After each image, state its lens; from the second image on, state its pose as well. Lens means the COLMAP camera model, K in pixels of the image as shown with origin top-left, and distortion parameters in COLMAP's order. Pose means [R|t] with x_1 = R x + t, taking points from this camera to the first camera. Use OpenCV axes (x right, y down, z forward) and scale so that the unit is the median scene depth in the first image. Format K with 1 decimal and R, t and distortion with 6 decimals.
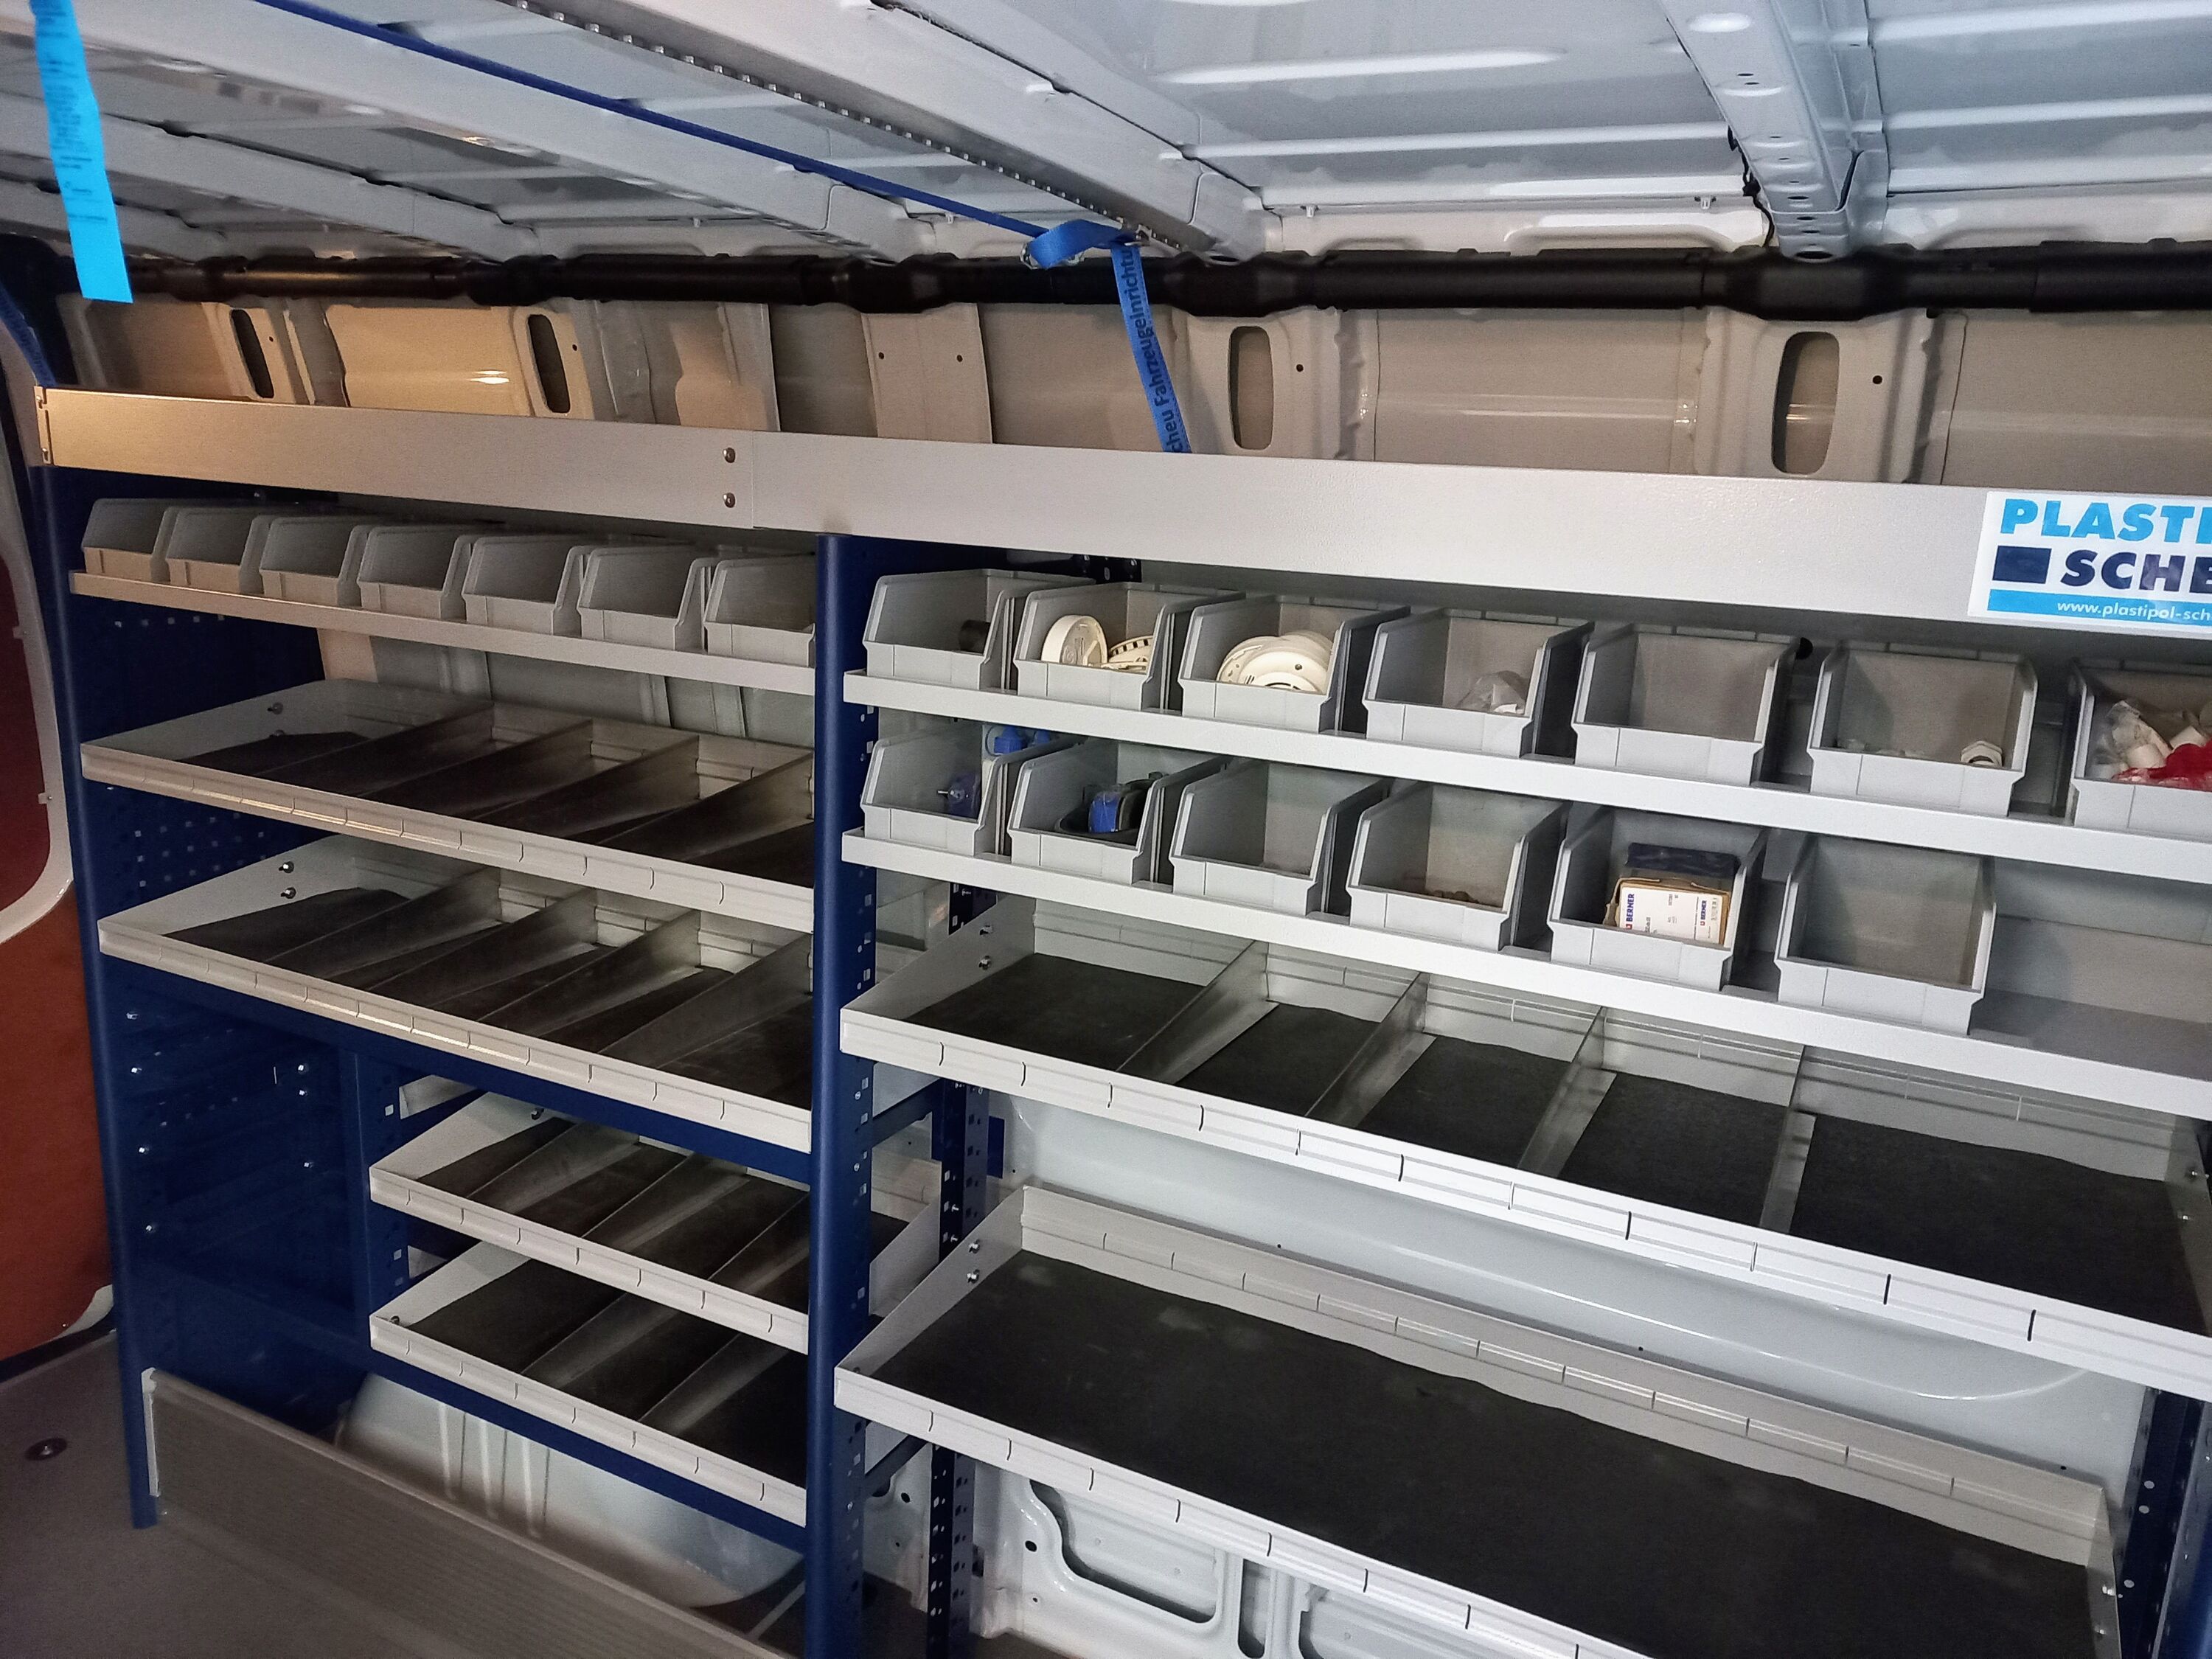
lens RADIAL K [[1606.1, 0, 1114.7], [0, 1606.1, 830.0], [0, 0, 1]] dist [0.039542, 0.009974]
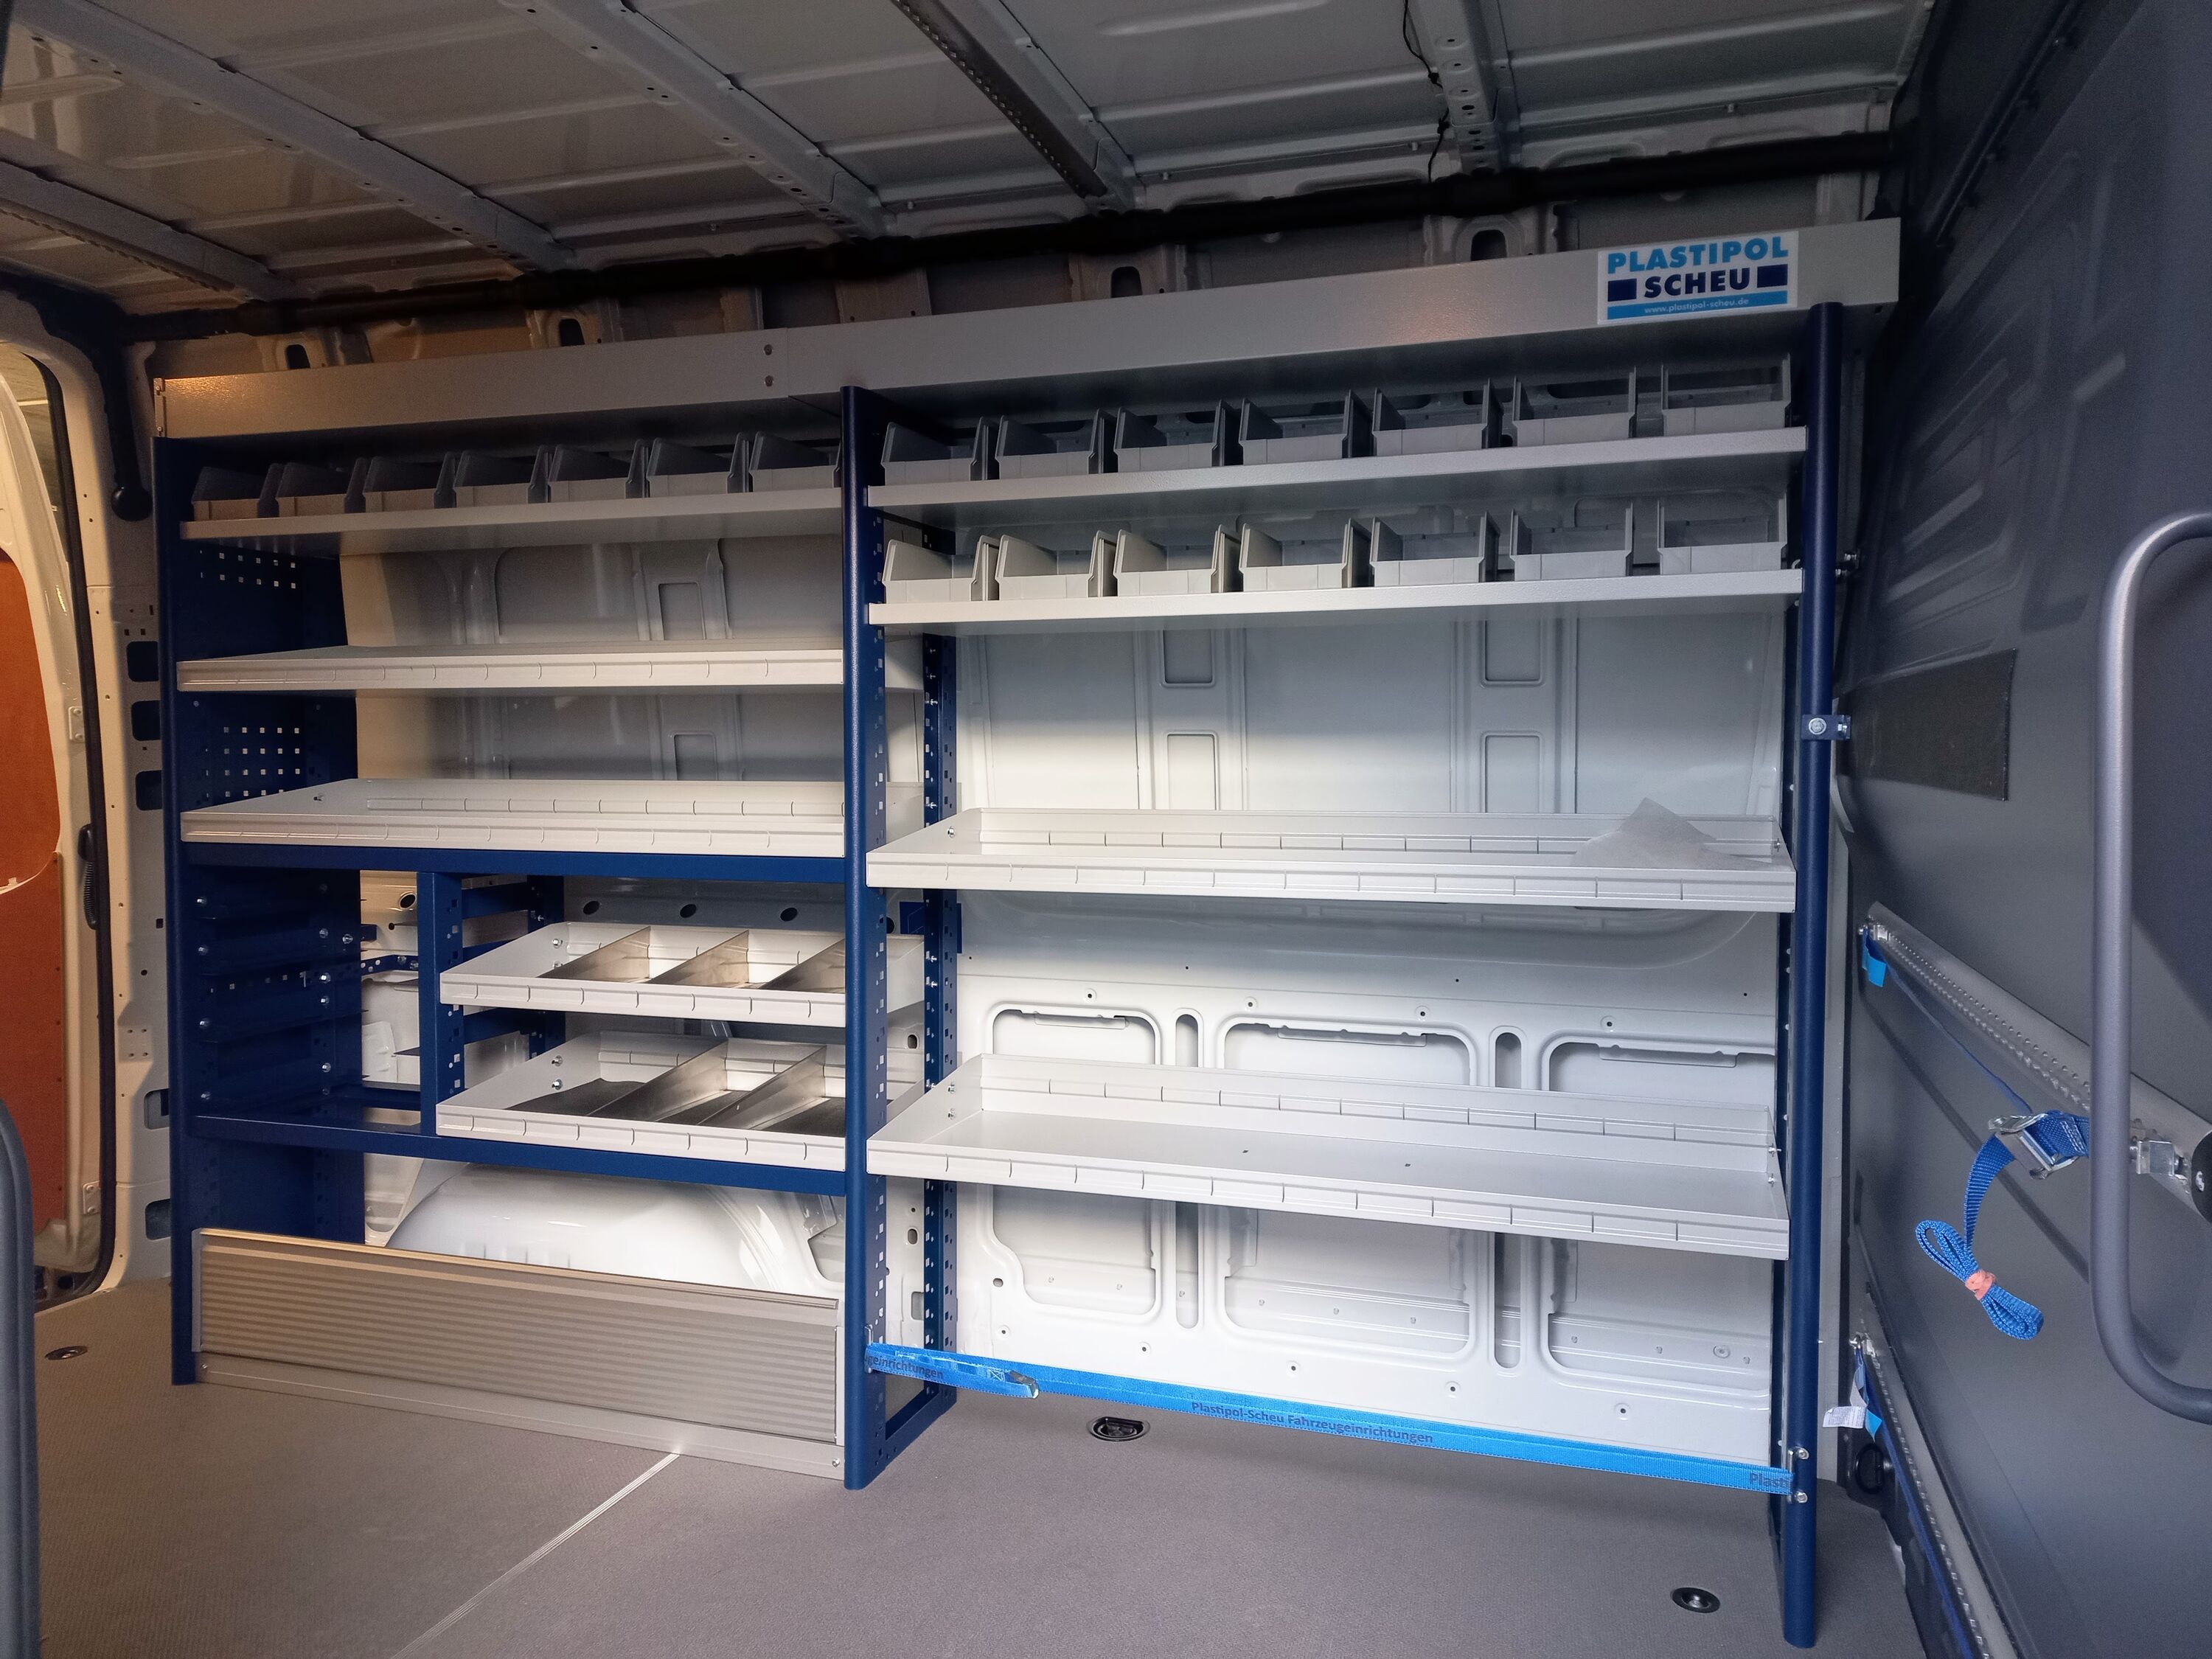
lens RADIAL K [[1606.1, 0, 1096.2], [0, 1606.1, 823.7], [0, 0, 1]] dist [0.039542, 0.009974]
pose [[0.986876, -0.056914, 0.151117, -0.279966], [0.083901, 0.980319, -0.178707, 0.647418], [-0.137971, 0.189040, 0.972228, -0.476851]]
